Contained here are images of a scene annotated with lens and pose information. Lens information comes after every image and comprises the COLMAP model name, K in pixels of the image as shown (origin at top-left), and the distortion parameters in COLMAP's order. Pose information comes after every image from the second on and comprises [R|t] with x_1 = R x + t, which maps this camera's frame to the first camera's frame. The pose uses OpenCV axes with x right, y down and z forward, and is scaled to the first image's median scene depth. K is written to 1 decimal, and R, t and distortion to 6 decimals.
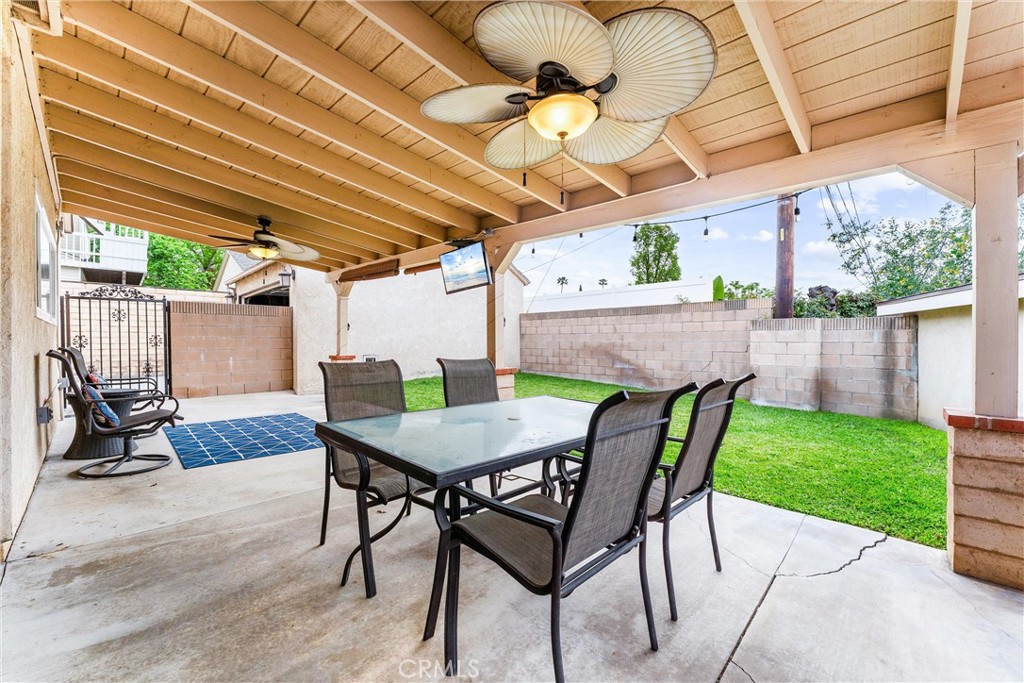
lens RADIAL K [[420.6, 0, 514.3], [0, 420.6, 343.5], [0, 0, 1]] dist [-0.001984, -0.000175]
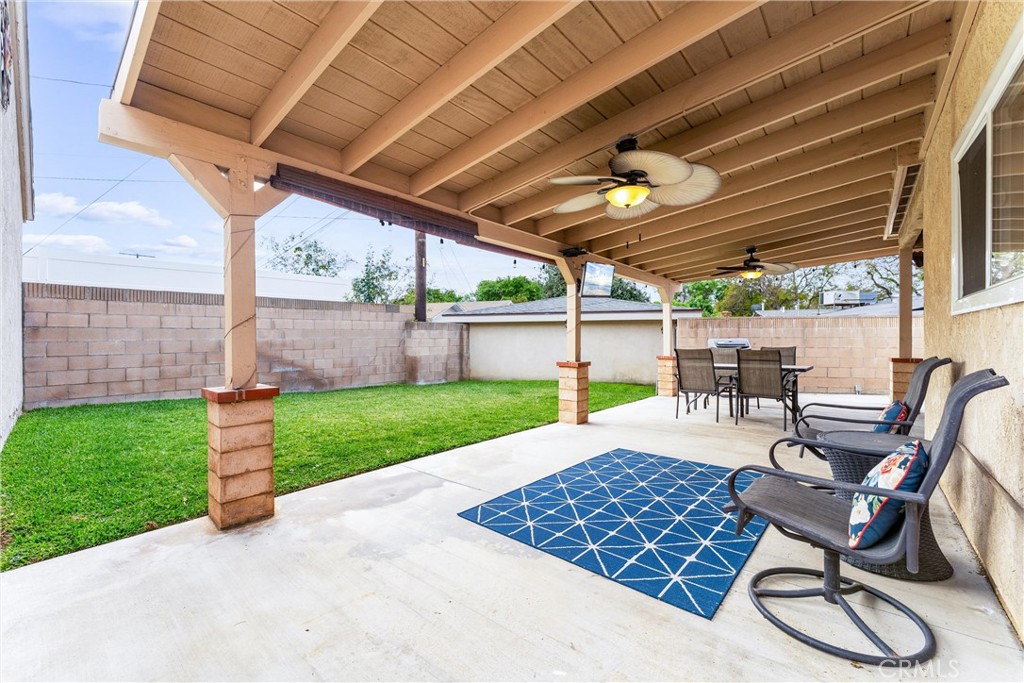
lens RADIAL K [[420.6, 0, 514.3], [0, 420.6, 343.5], [0, 0, 1]] dist [-0.001984, -0.000175]
pose [[-0.081884, -0.011126, 0.996580, -0.608359], [0.019079, 0.999737, 0.012729, 0.001090], [-0.996459, 0.020056, -0.081650, 0.622807]]
